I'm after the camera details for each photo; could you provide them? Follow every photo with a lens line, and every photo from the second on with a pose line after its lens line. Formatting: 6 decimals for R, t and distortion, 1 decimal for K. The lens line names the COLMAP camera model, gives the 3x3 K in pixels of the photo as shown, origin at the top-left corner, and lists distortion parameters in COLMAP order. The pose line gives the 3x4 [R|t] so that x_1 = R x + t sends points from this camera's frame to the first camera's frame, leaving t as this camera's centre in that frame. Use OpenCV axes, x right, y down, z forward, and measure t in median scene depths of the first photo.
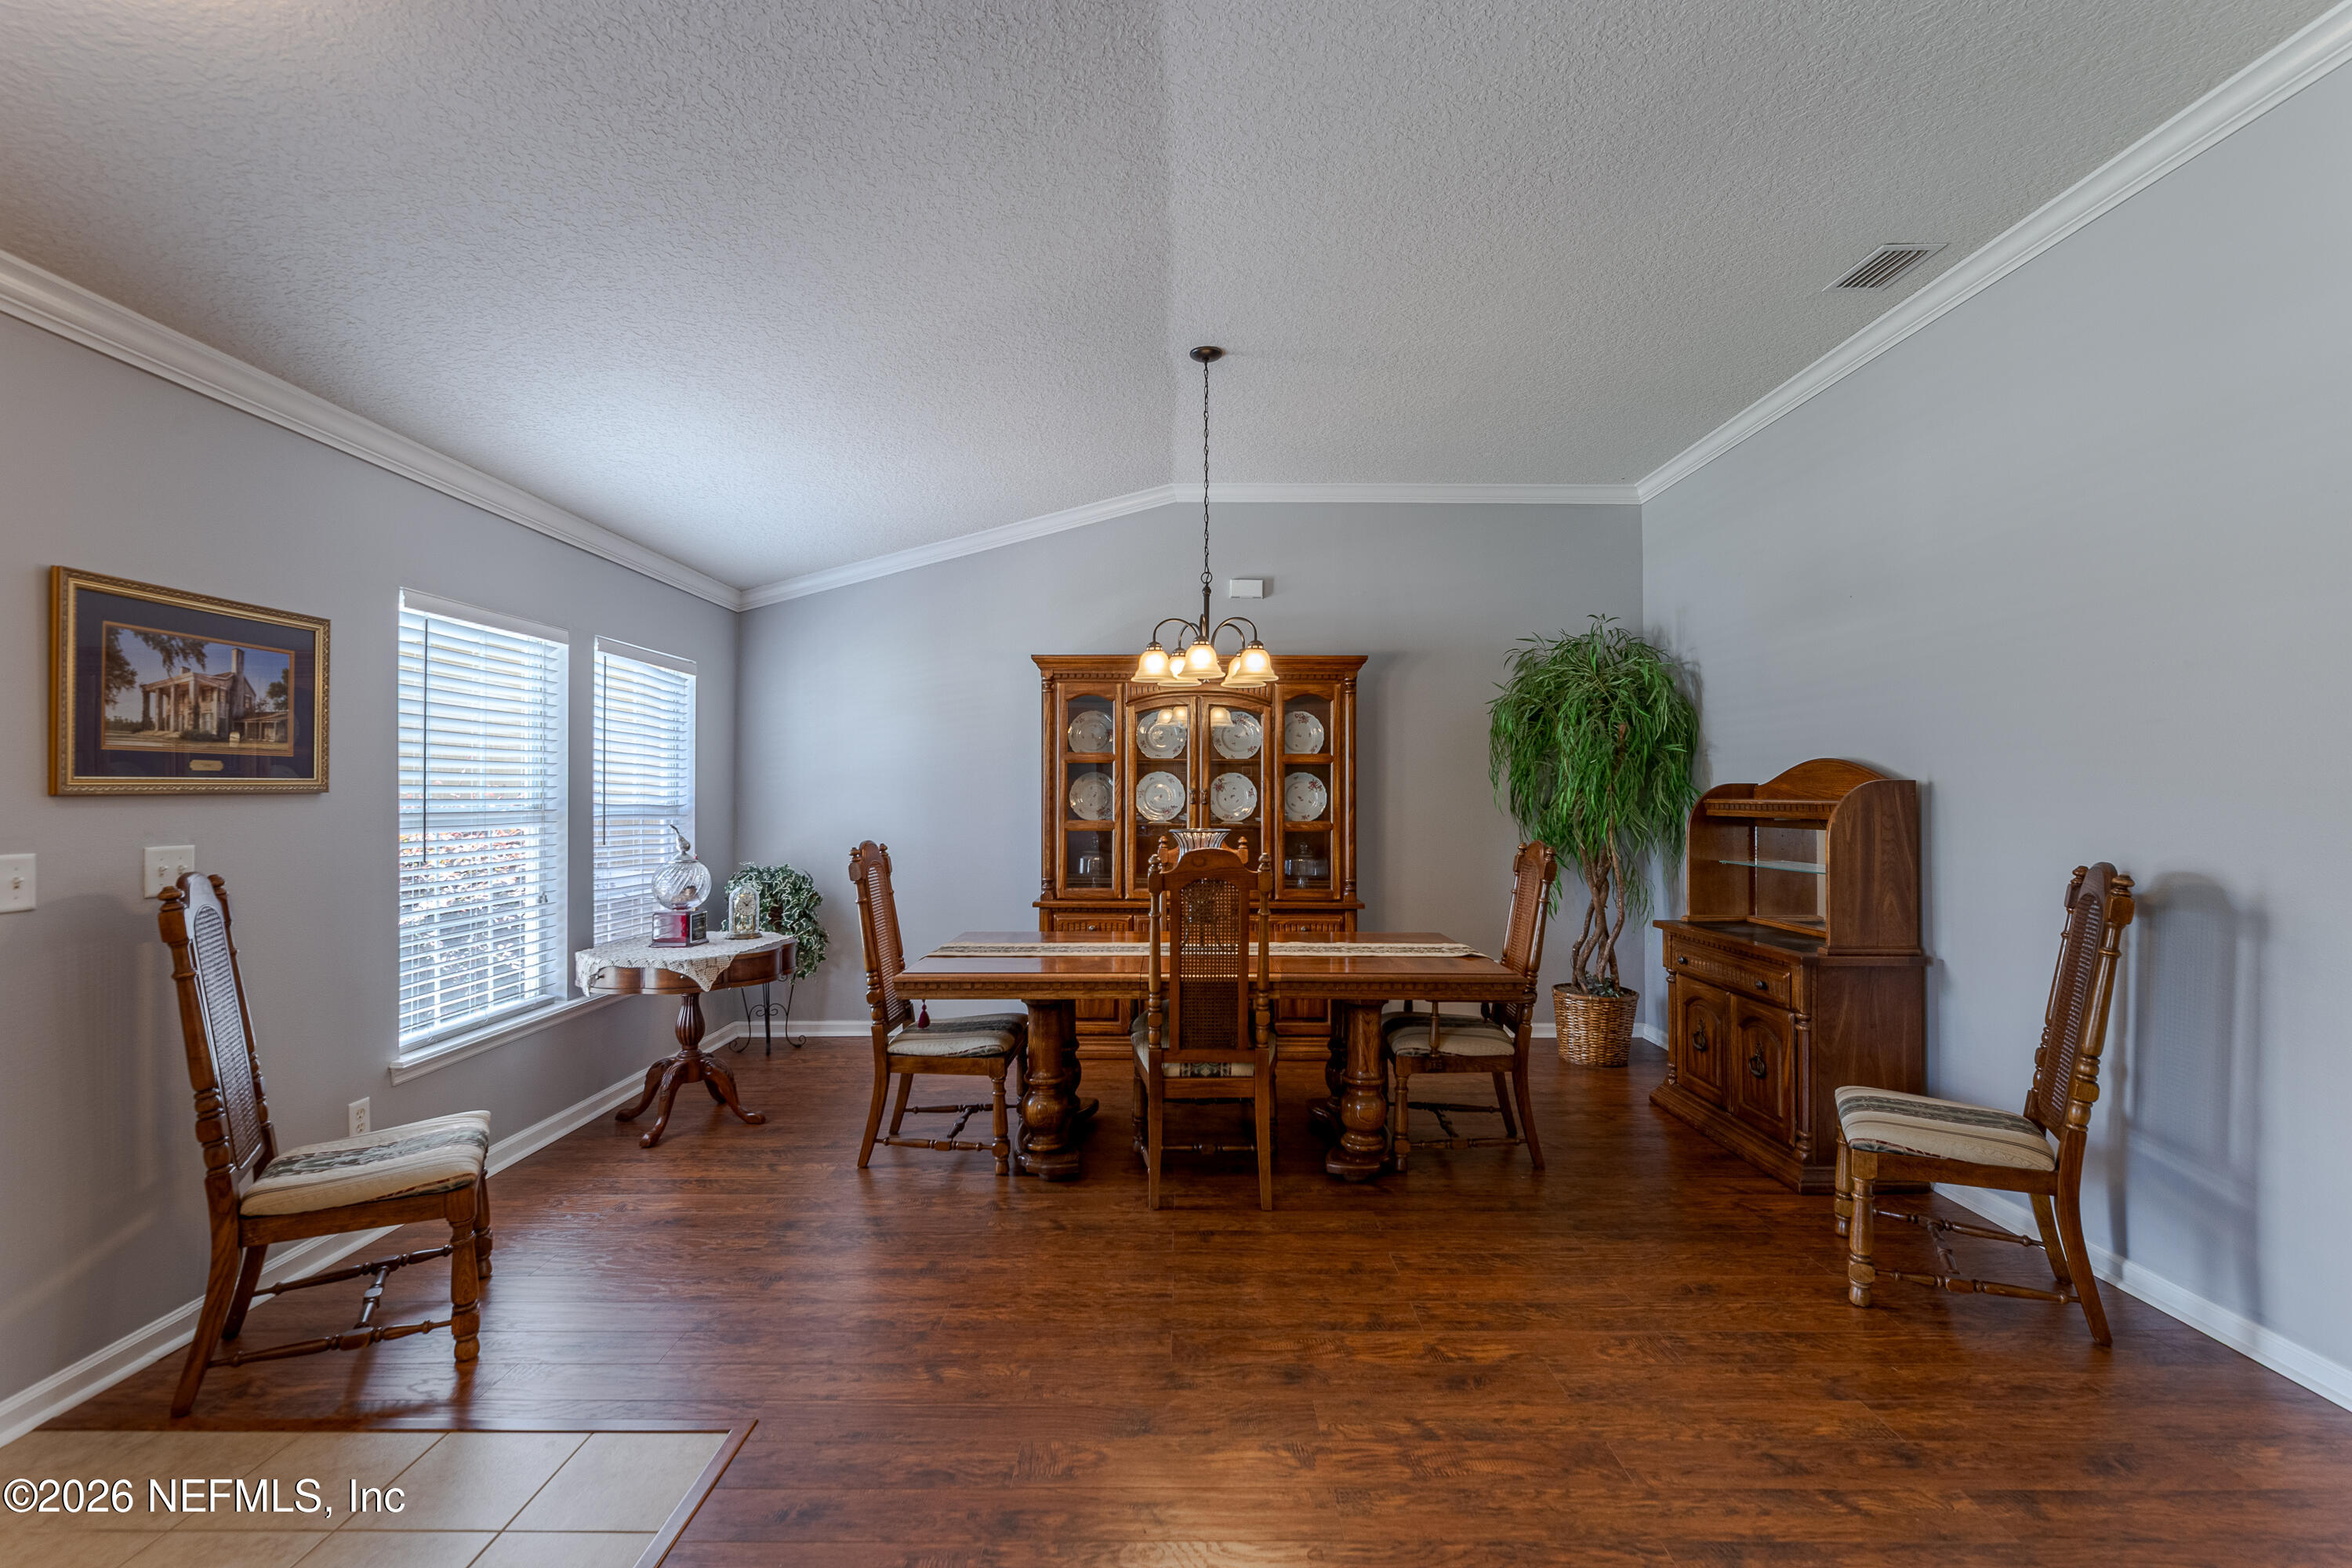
lens RADIAL K [[1015.1, 0, 1192.4], [0, 1015.1, 772.6], [0, 0, 1]] dist [-0.001791, 0.000301]
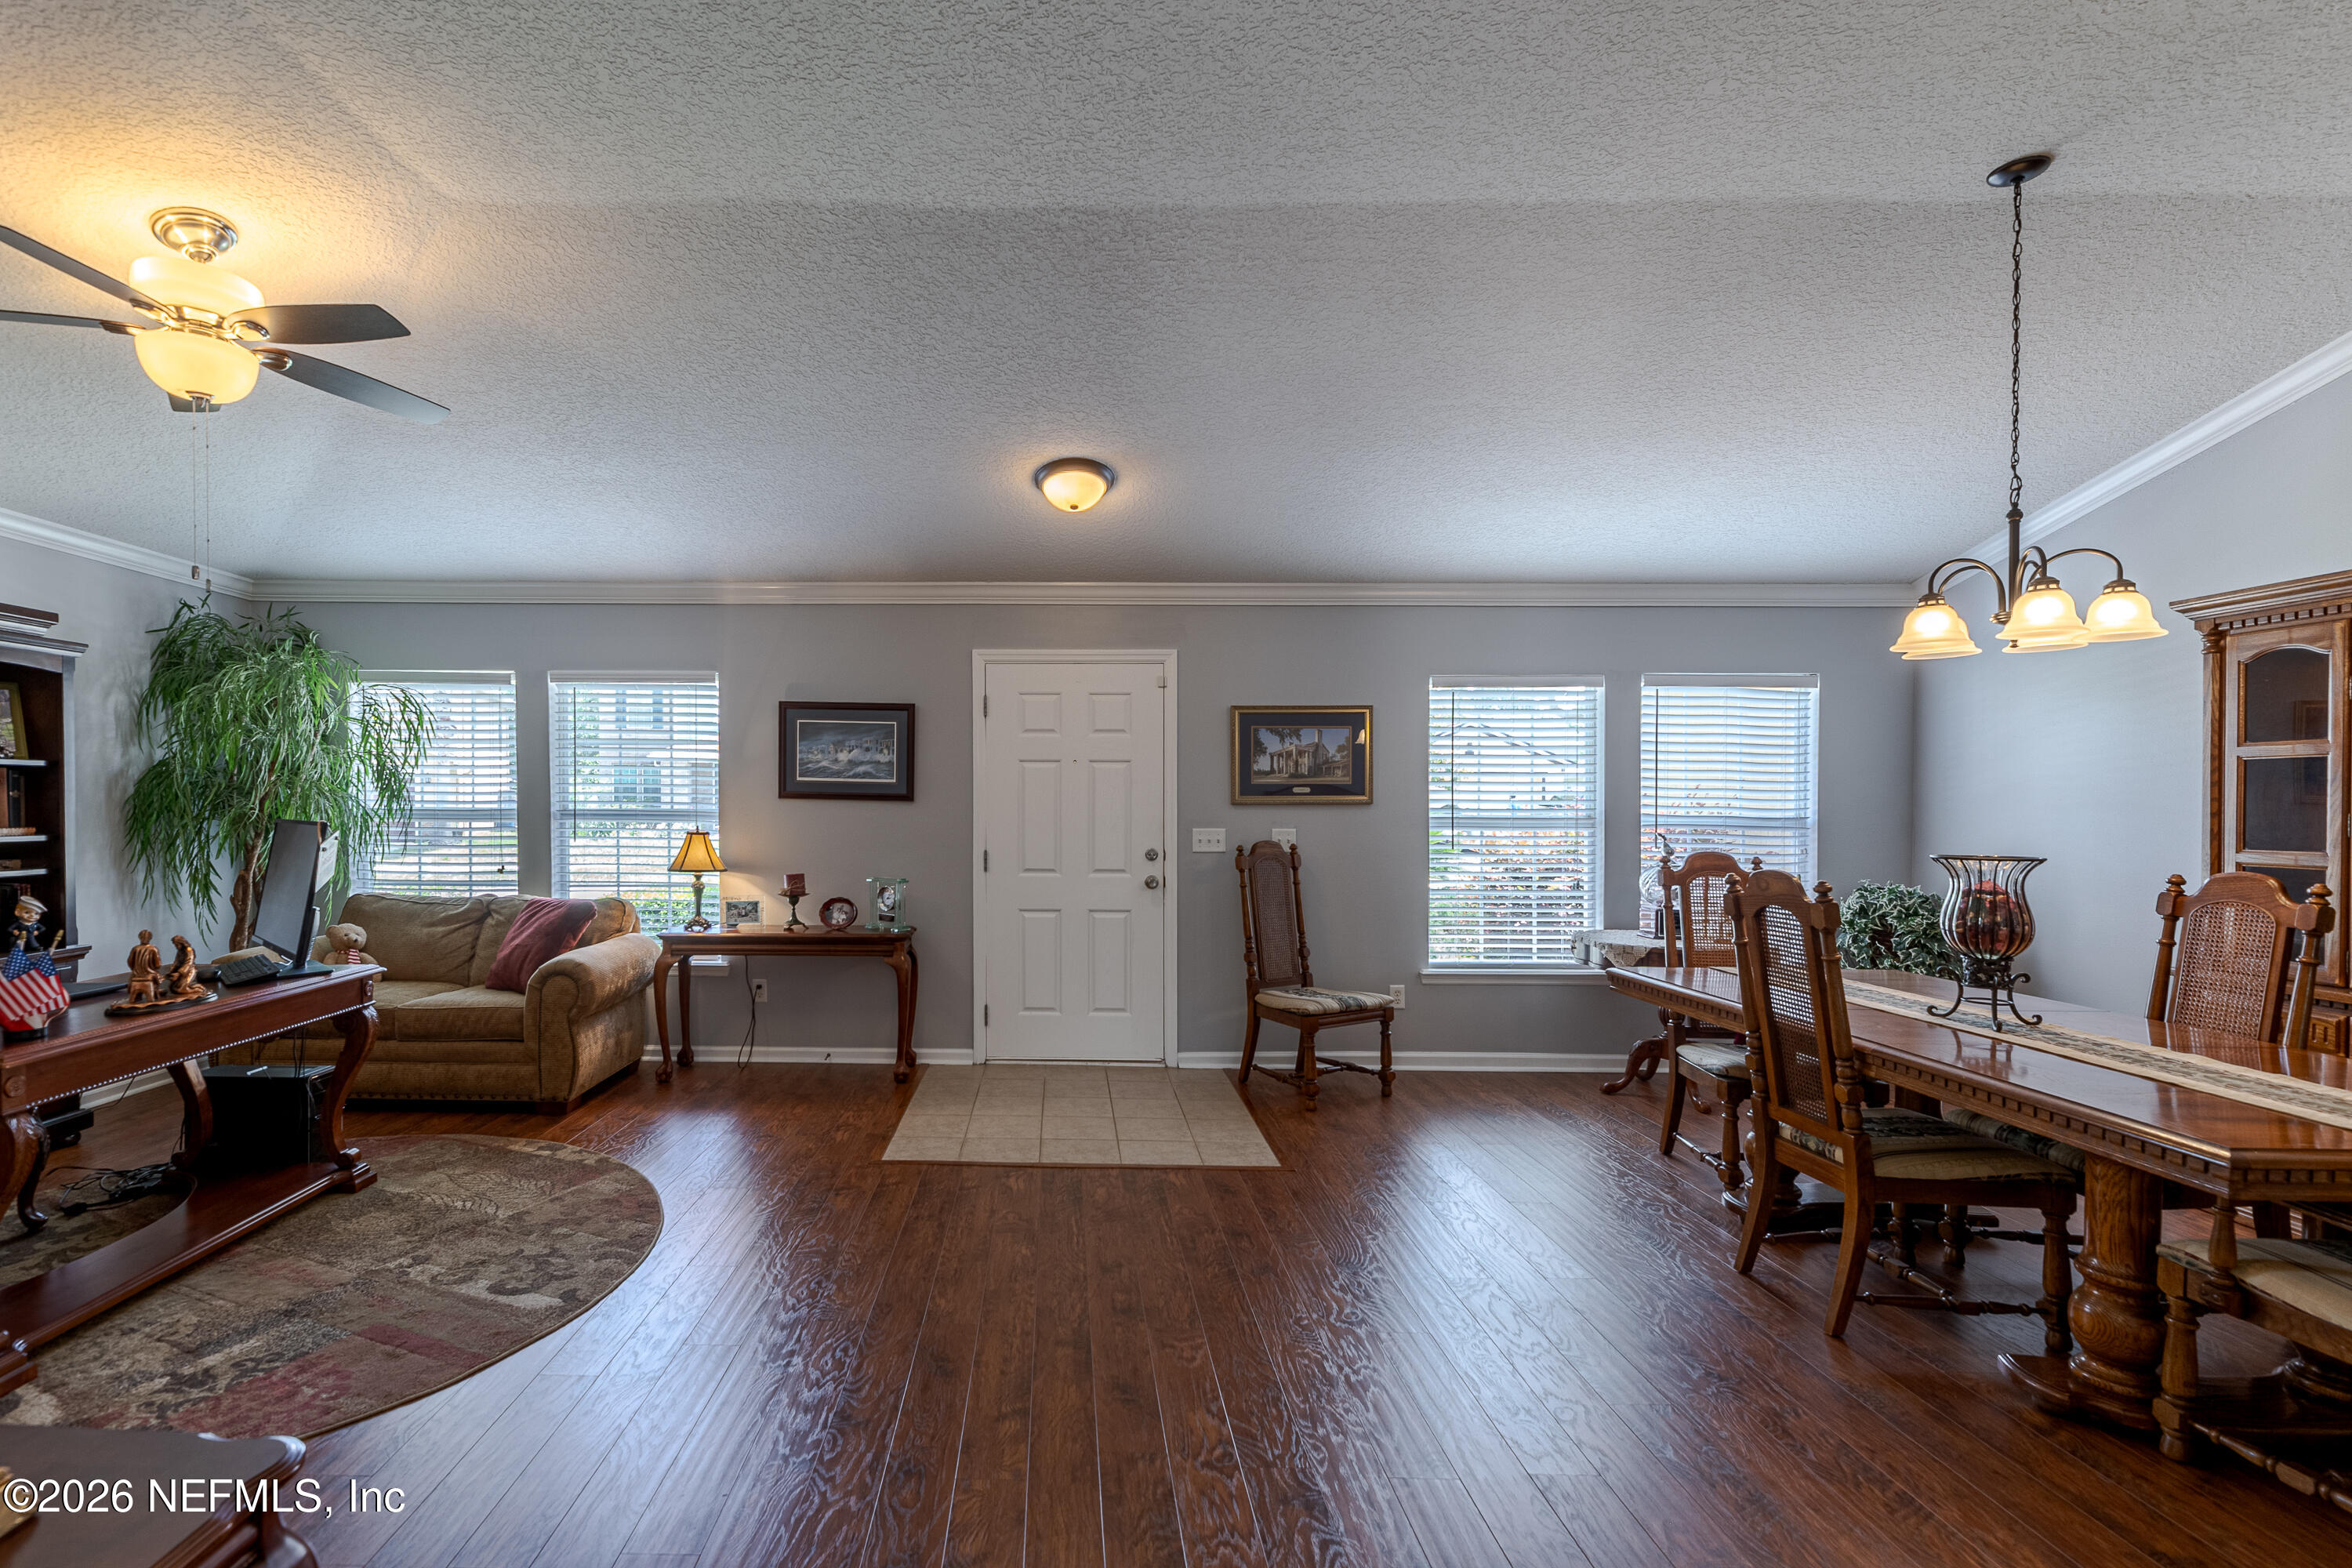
lens RADIAL K [[1078.2, 0, 1028.0], [0, 1078.2, 814.3], [0, 0, 1]] dist [-0.001049, -0.000751]
pose [[-0.034715, 0.008516, -0.999361, 0.880564], [0.014740, 0.999859, 0.008009, 0.011862], [0.999289, -0.014452, -0.034836, 0.394209]]
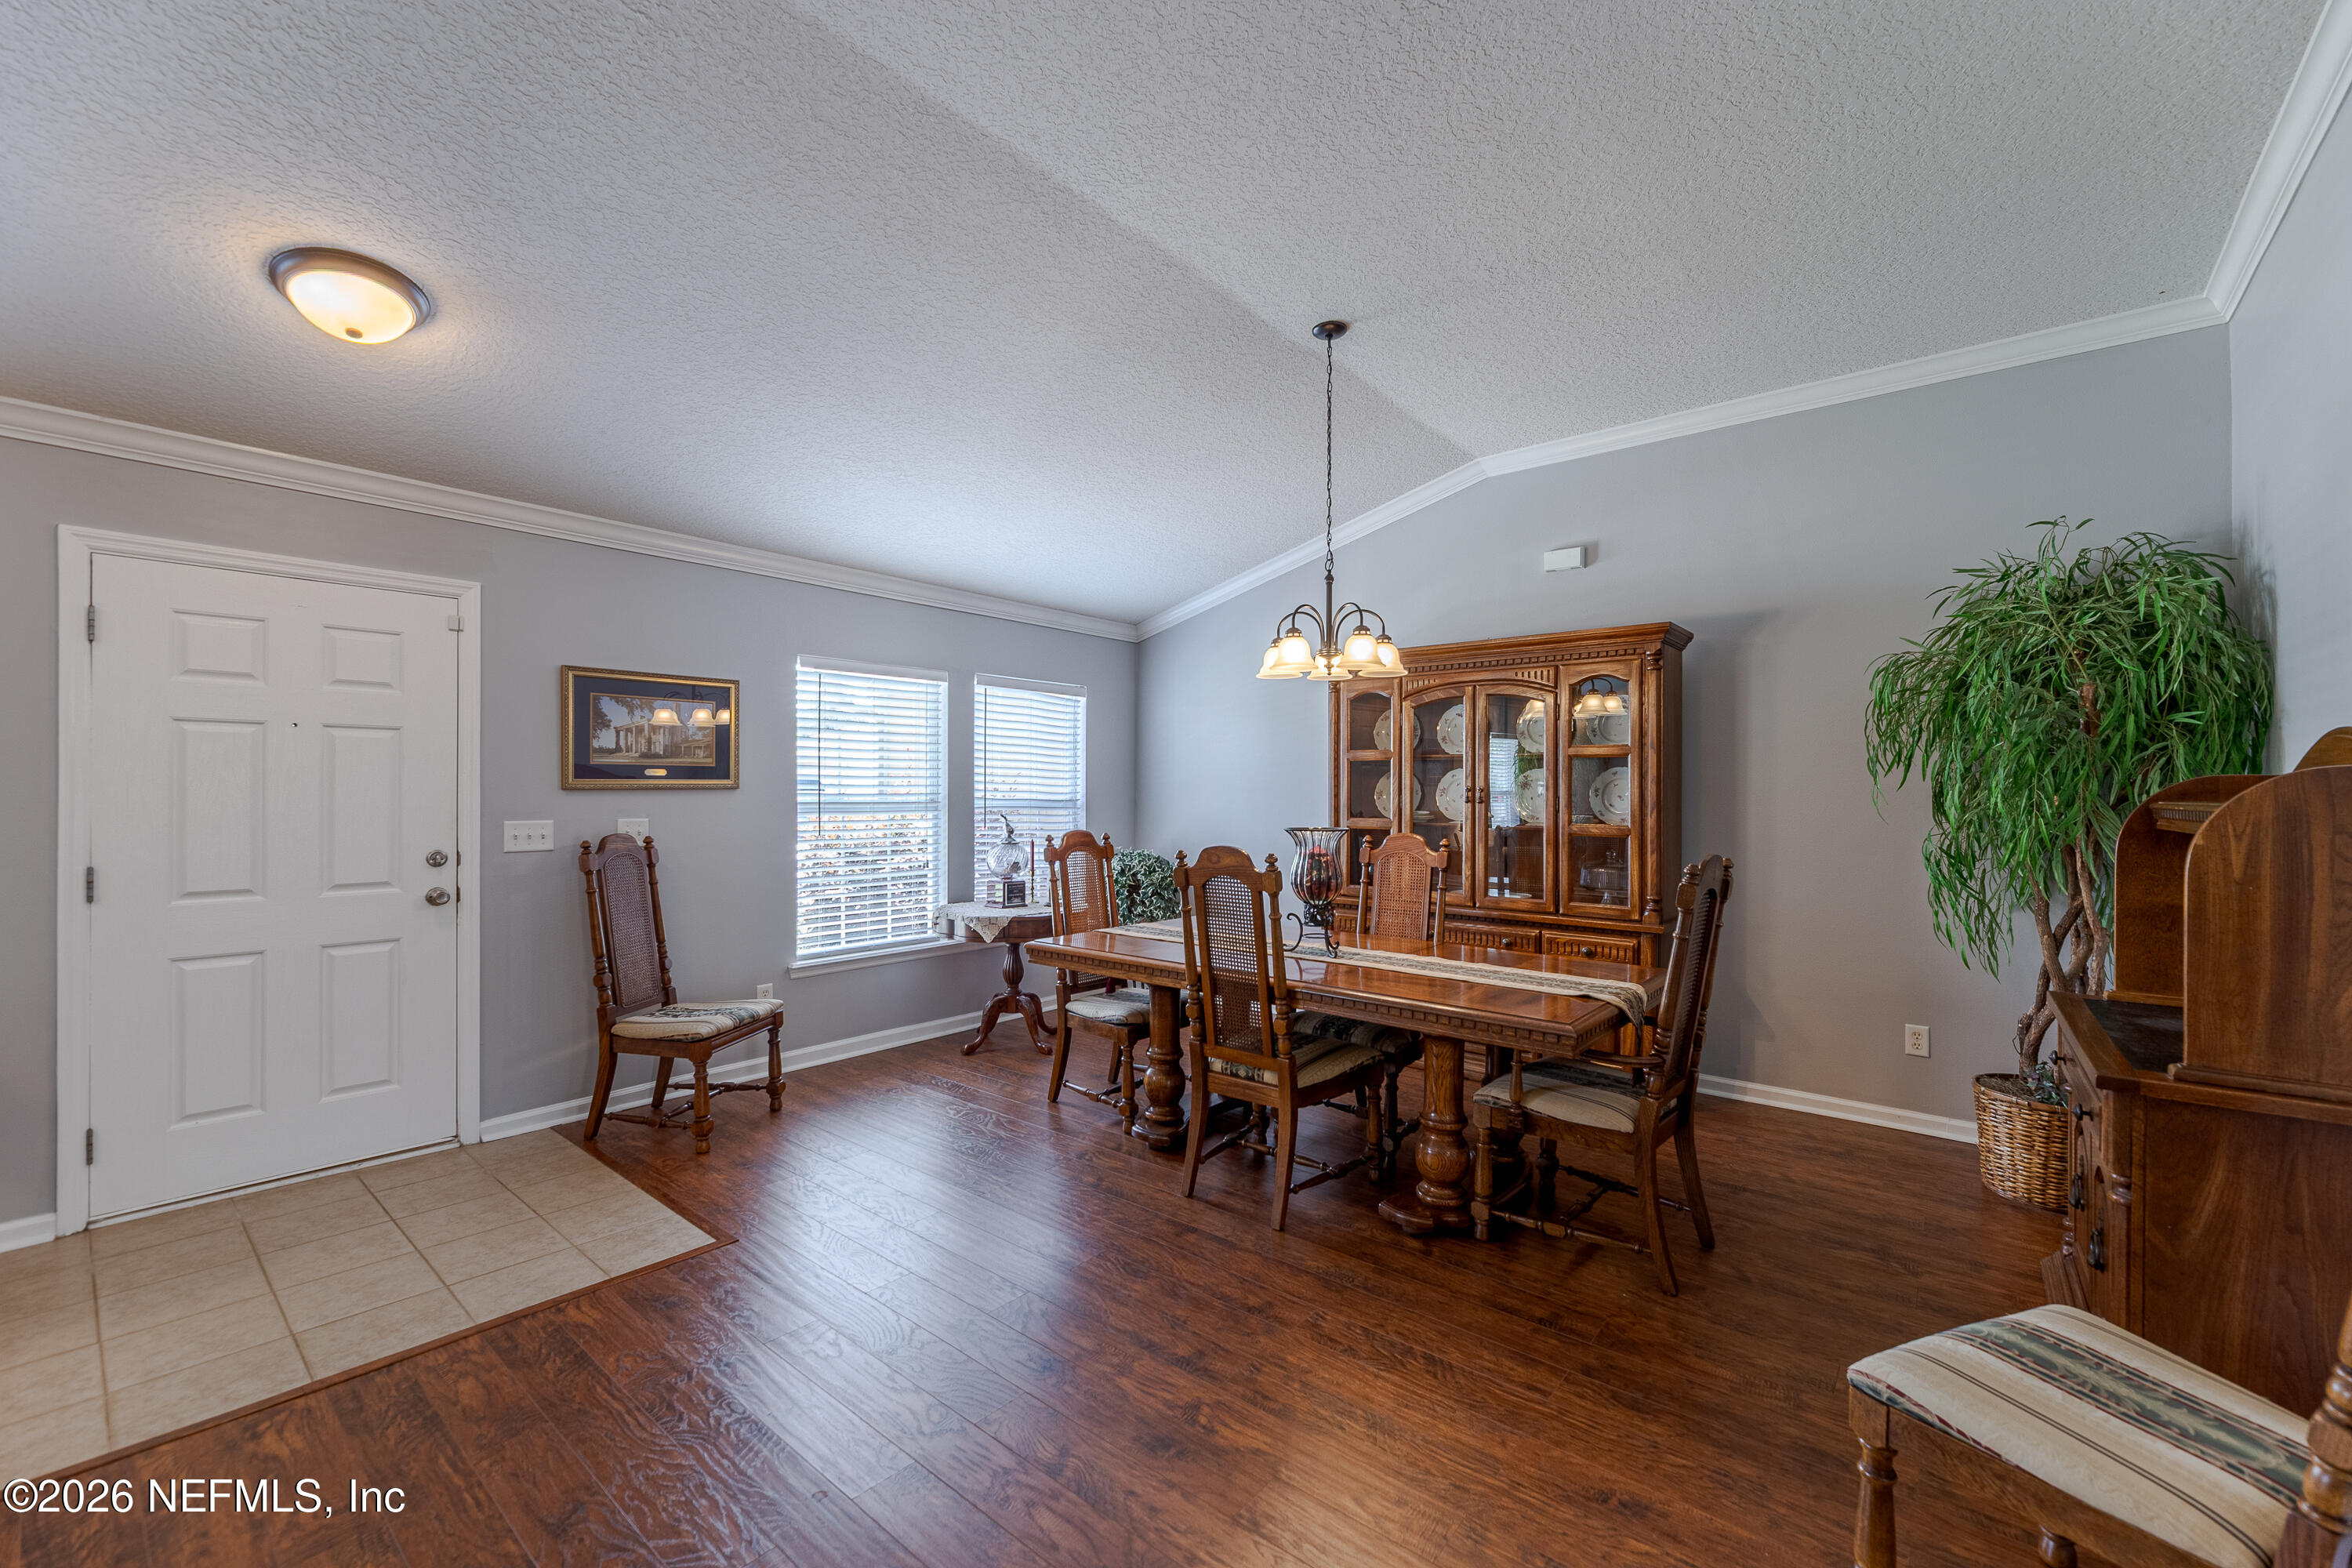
lens RADIAL K [[961.4, 0, 1188.7], [0, 961.4, 784.0], [0, 0, 1]] dist [-0.002185, -0.000033]
pose [[0.764887, -0.003478, -0.644155, 0.561517], [0.009800, 0.999933, 0.006238, 0.008352], [0.644089, -0.011084, 0.764870, 0.252334]]
